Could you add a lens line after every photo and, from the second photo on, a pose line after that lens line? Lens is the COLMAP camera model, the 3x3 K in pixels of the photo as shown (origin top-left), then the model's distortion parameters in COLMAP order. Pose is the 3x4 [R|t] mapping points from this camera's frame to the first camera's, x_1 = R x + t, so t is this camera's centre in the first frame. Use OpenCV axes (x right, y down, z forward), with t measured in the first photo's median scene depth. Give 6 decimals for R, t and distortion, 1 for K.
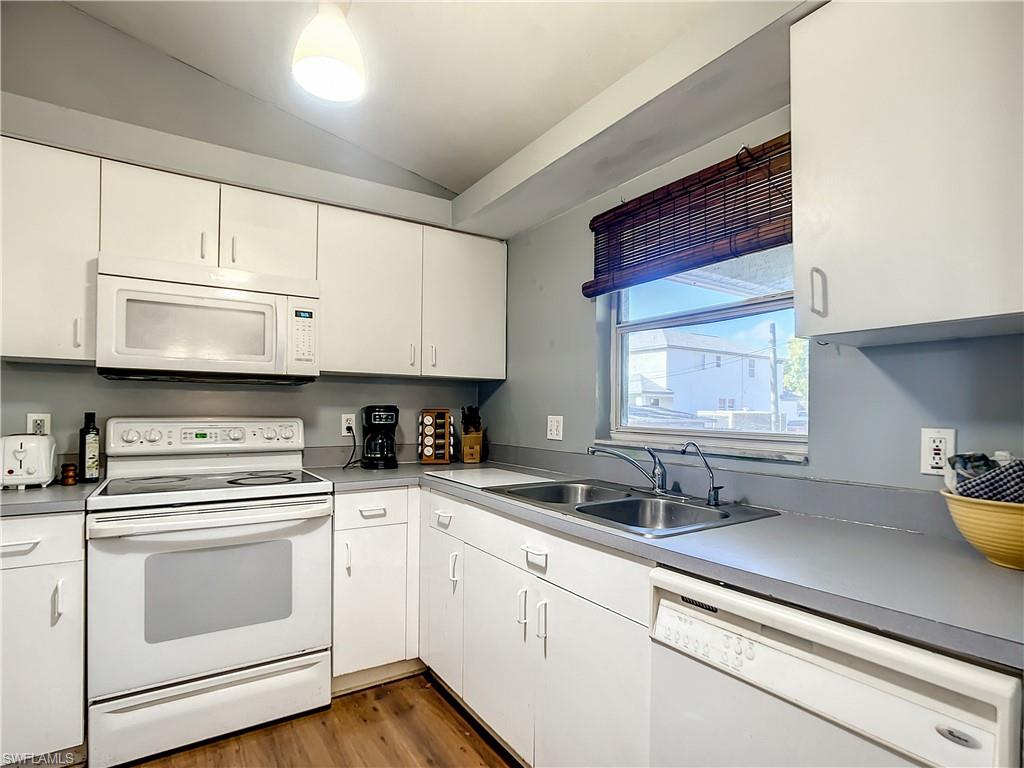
lens RADIAL K [[523.3, 0, 540.1], [0, 523.3, 408.0], [0, 0, 1]] dist [-0.019247, 0.002691]
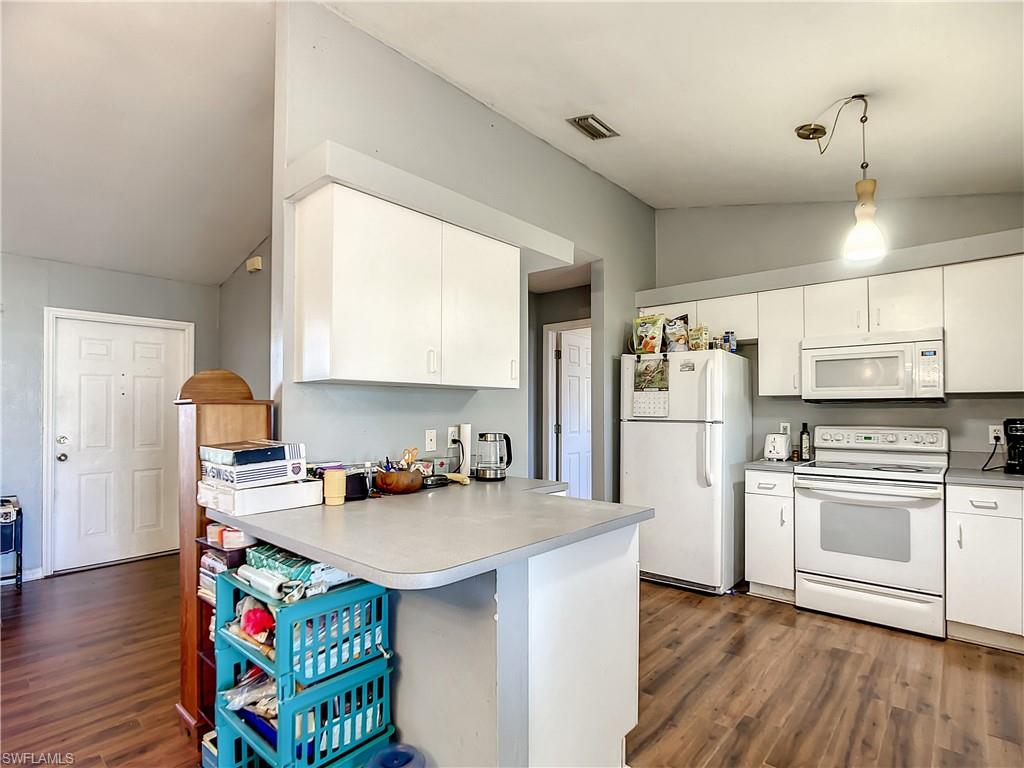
lens RADIAL K [[523.3, 0, 526.7], [0, 523.3, 402.1], [0, 0, 1]] dist [-0.019247, 0.002691]
pose [[0.250503, -0.026064, -0.967765, 0.654971], [0.005079, 0.999659, -0.025608, -0.022070], [0.968102, 0.001499, 0.250550, -0.407382]]
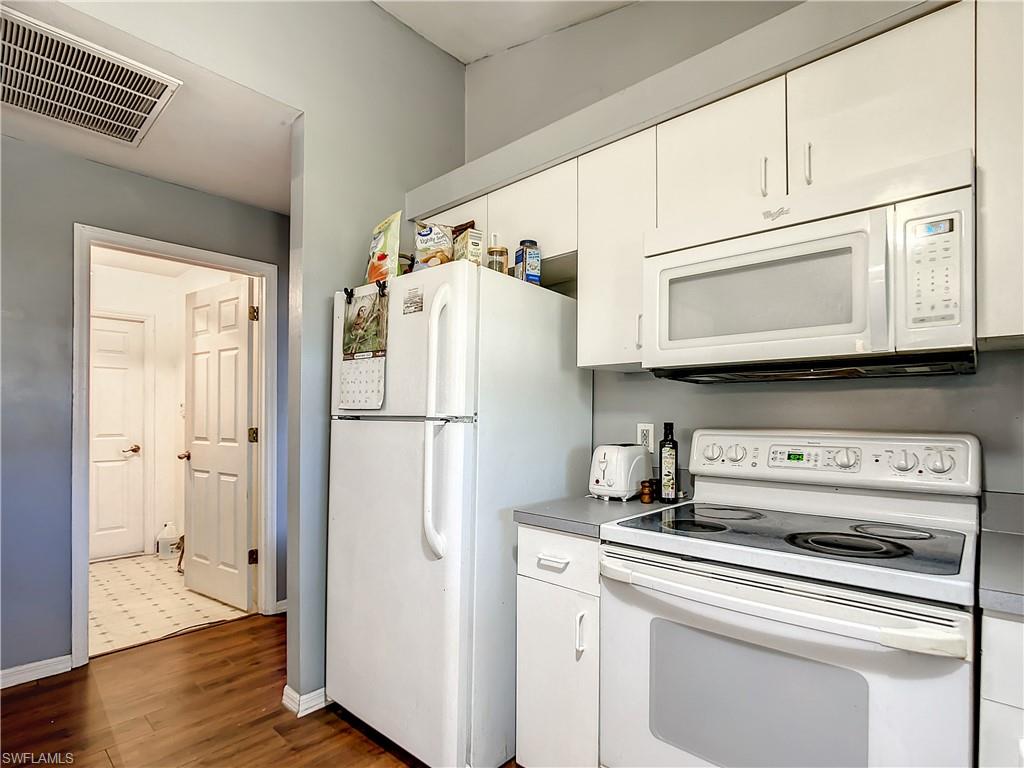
lens RADIAL K [[523.3, 0, 511.8], [0, 523.3, 414.8], [0, 0, 1]] dist [-0.019247, 0.002691]
pose [[0.219921, -0.012163, -0.975442, -0.064263], [0.001058, 0.999925, -0.012230, 0.005706], [0.975517, 0.001658, 0.219918, 0.536464]]
